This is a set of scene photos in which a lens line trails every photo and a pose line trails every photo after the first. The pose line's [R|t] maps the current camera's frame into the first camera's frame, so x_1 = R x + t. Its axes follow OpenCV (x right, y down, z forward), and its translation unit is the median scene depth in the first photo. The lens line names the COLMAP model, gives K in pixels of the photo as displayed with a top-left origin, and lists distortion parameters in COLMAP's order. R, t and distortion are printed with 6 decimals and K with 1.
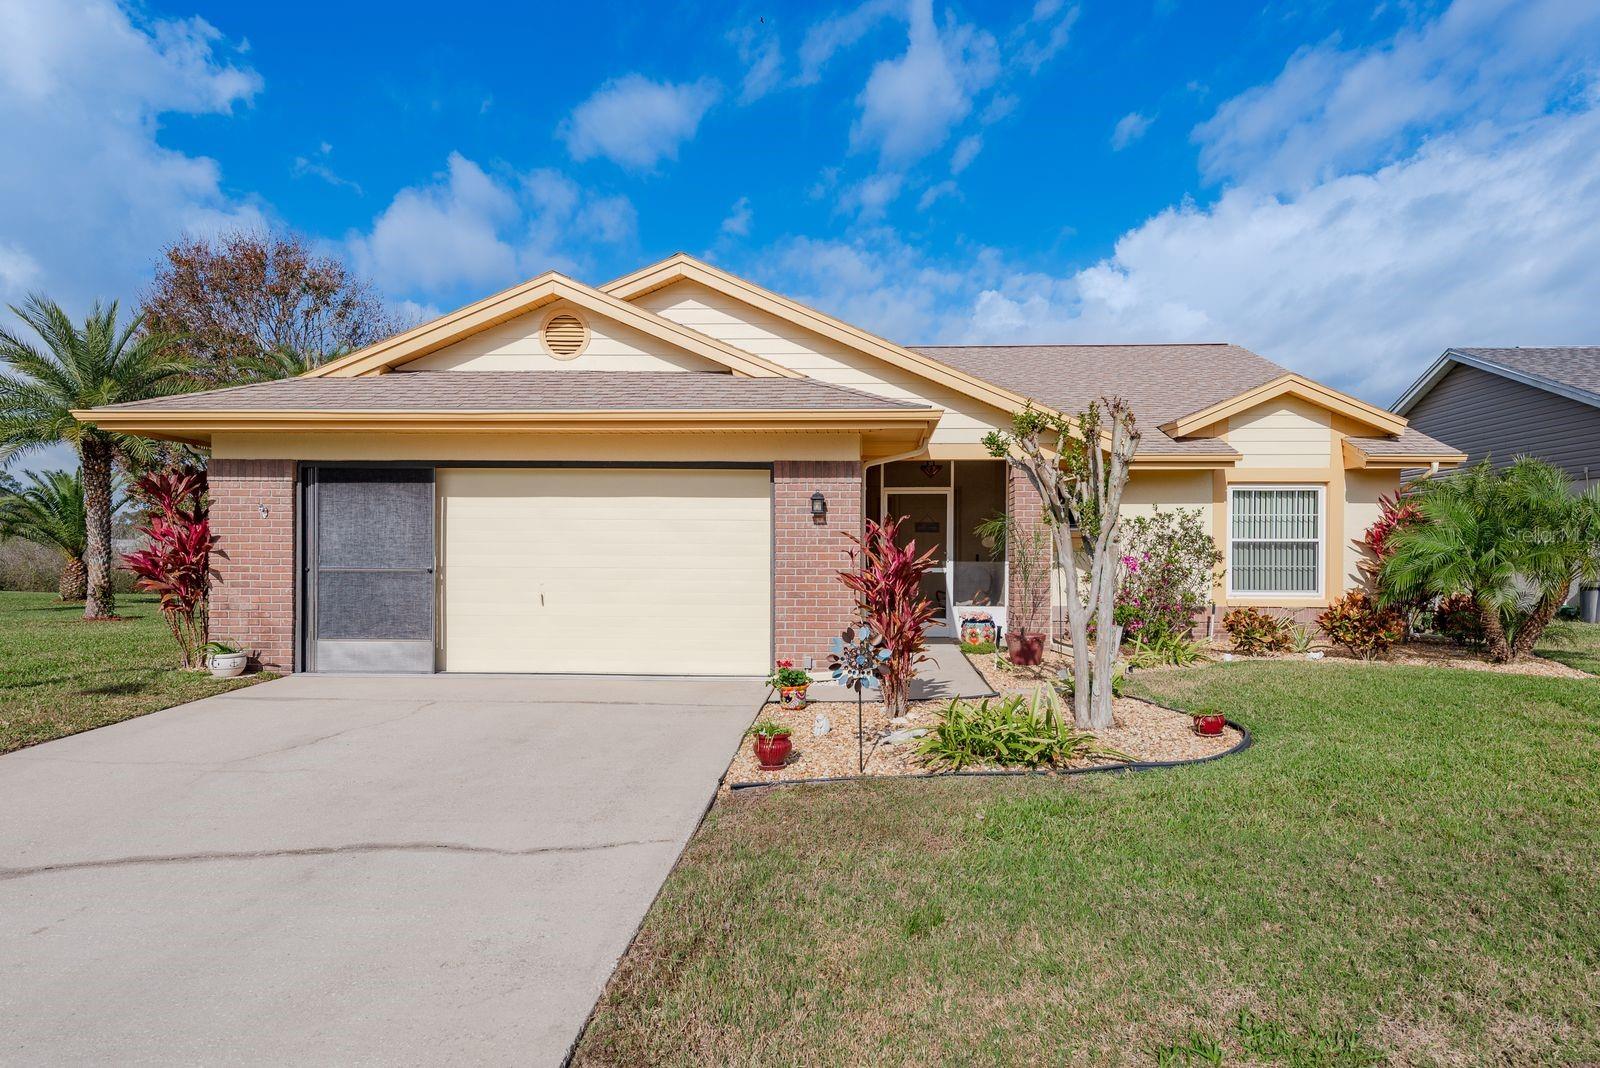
lens RADIAL K [[991.1, 0, 818.6], [0, 991.1, 564.1], [0, 0, 1]] dist [0.024673, -0.001406]
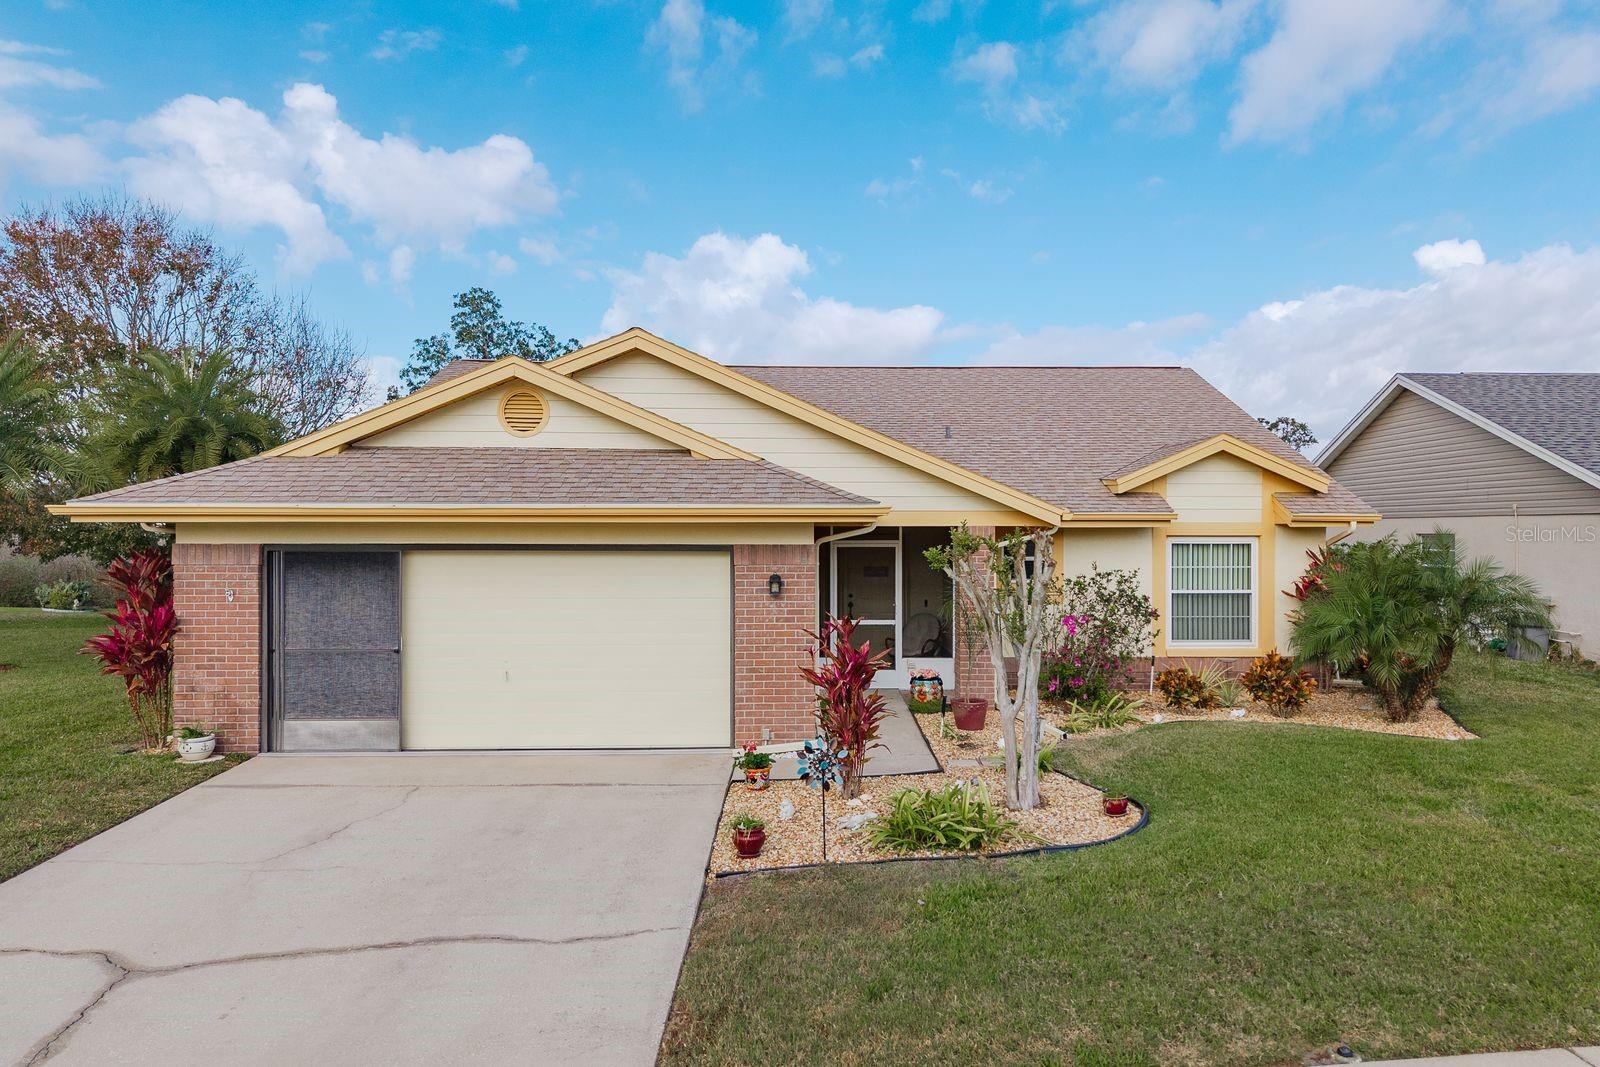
lens RADIAL K [[1181.6, 0, 840.0], [0, 1181.6, 537.4], [0, 0, 1]] dist [0.014205, 0.003234]
pose [[0.996807, -0.004309, 0.079731, -0.030657], [0.004468, 0.999988, -0.001828, -0.105672], [-0.079723, 0.002179, 0.996815, -0.255055]]
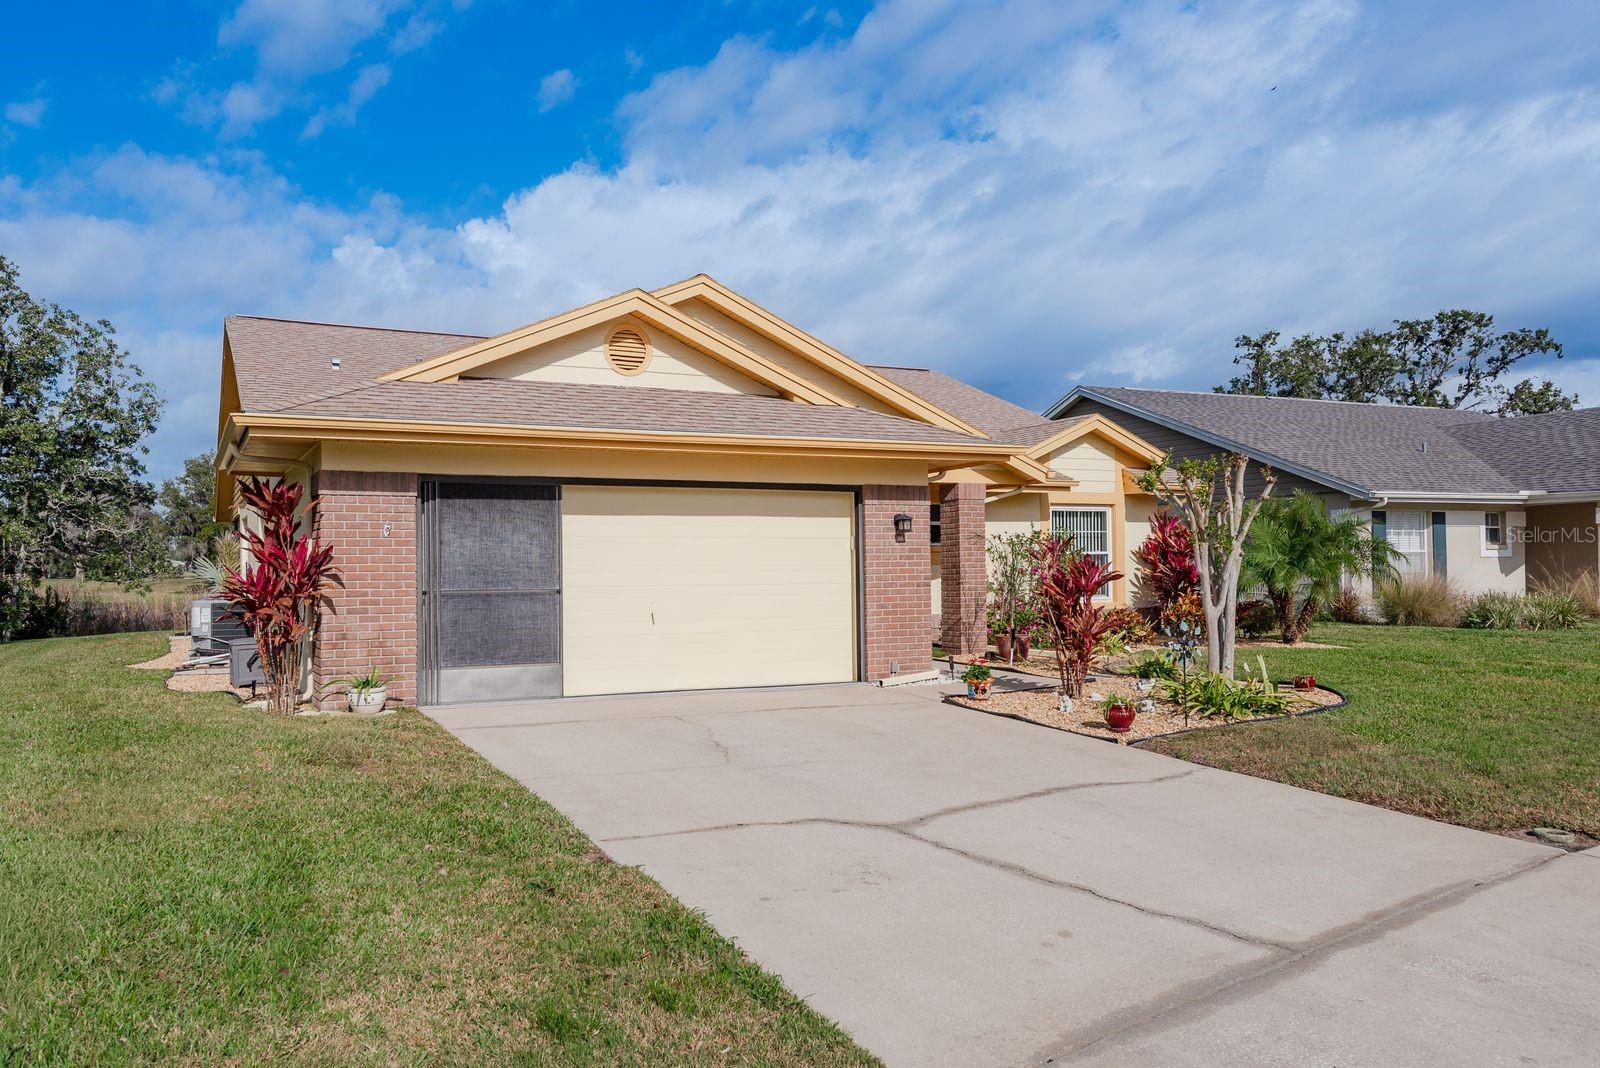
lens RADIAL K [[1220.2, 0, 711.7], [0, 1220.2, 538.7], [0, 0, 1]] dist [-0.003329, -0.002229]
pose [[0.887734, -0.000370, 0.460356, -0.796708], [0.015039, 0.999489, -0.028199, -0.008674], [-0.460110, 0.031956, 0.887287, -0.116197]]
